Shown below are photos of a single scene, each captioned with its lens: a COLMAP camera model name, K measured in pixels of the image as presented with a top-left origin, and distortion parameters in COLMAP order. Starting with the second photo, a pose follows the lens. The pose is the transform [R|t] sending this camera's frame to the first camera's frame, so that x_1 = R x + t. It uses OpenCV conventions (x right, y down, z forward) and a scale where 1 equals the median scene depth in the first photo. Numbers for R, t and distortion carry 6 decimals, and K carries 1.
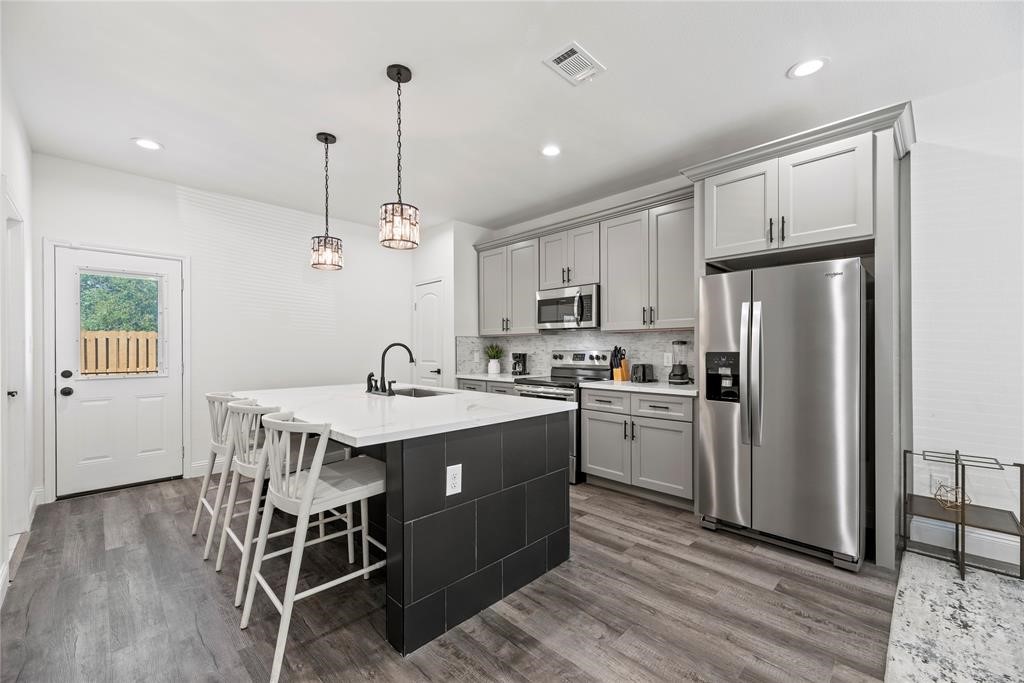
lens RADIAL K [[415.0, 0, 507.4], [0, 415.0, 351.0], [0, 0, 1]] dist [-0.001646, -0.000616]
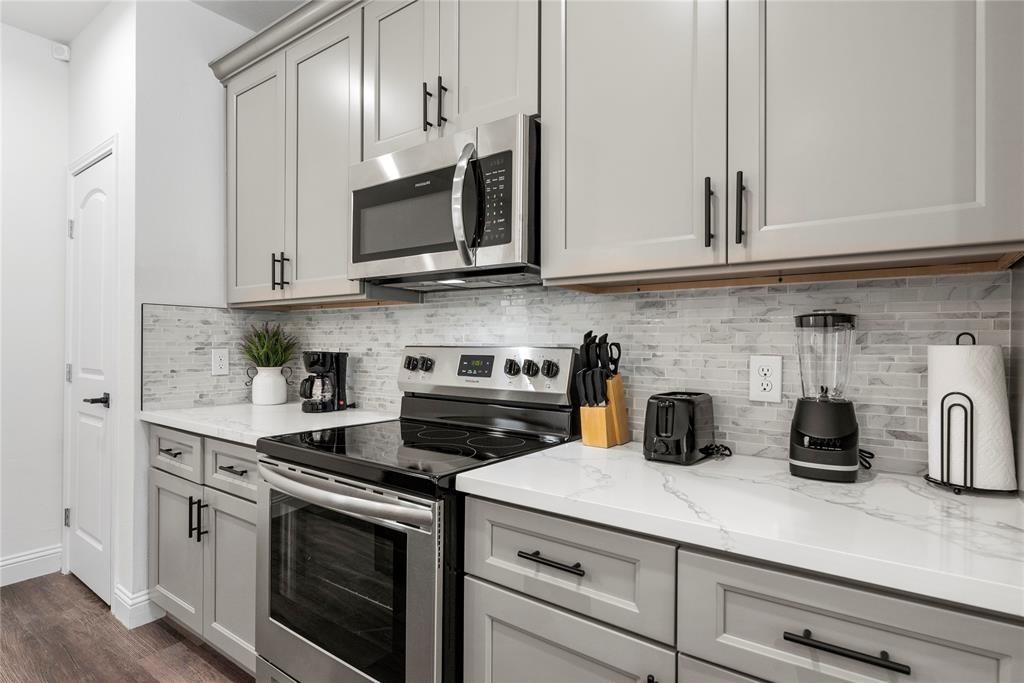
lens RADIAL K [[521.9, 0, 509.9], [0, 521.9, 342.7], [0, 0, 1]] dist [-0.000768, -0.000083]
pose [[0.986724, 0.008022, 0.162208, 0.143058], [-0.007139, 0.999956, -0.006023, -0.001493], [-0.162249, 0.004785, 0.986738, 0.636747]]
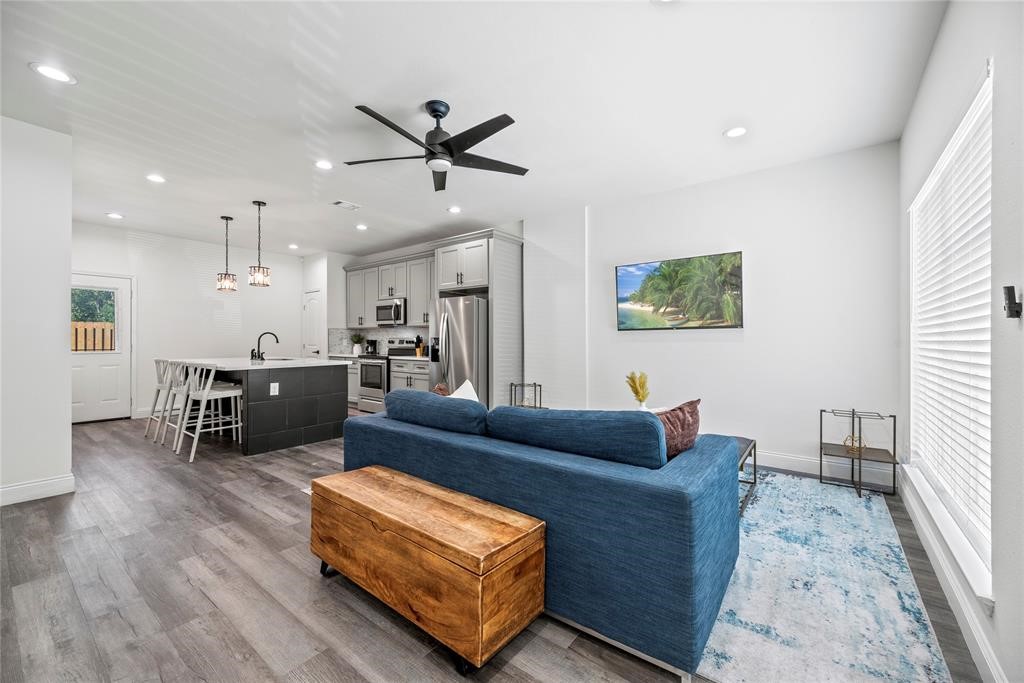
lens RADIAL K [[415.0, 0, 513.7], [0, 415.0, 340.7], [0, 0, 1]] dist [-0.001646, -0.000616]
pose [[0.991234, 0.003686, 0.132065, 0.428015], [-0.002958, 0.999979, -0.005706, 0.018973], [-0.132084, 0.005265, 0.991225, -0.721101]]
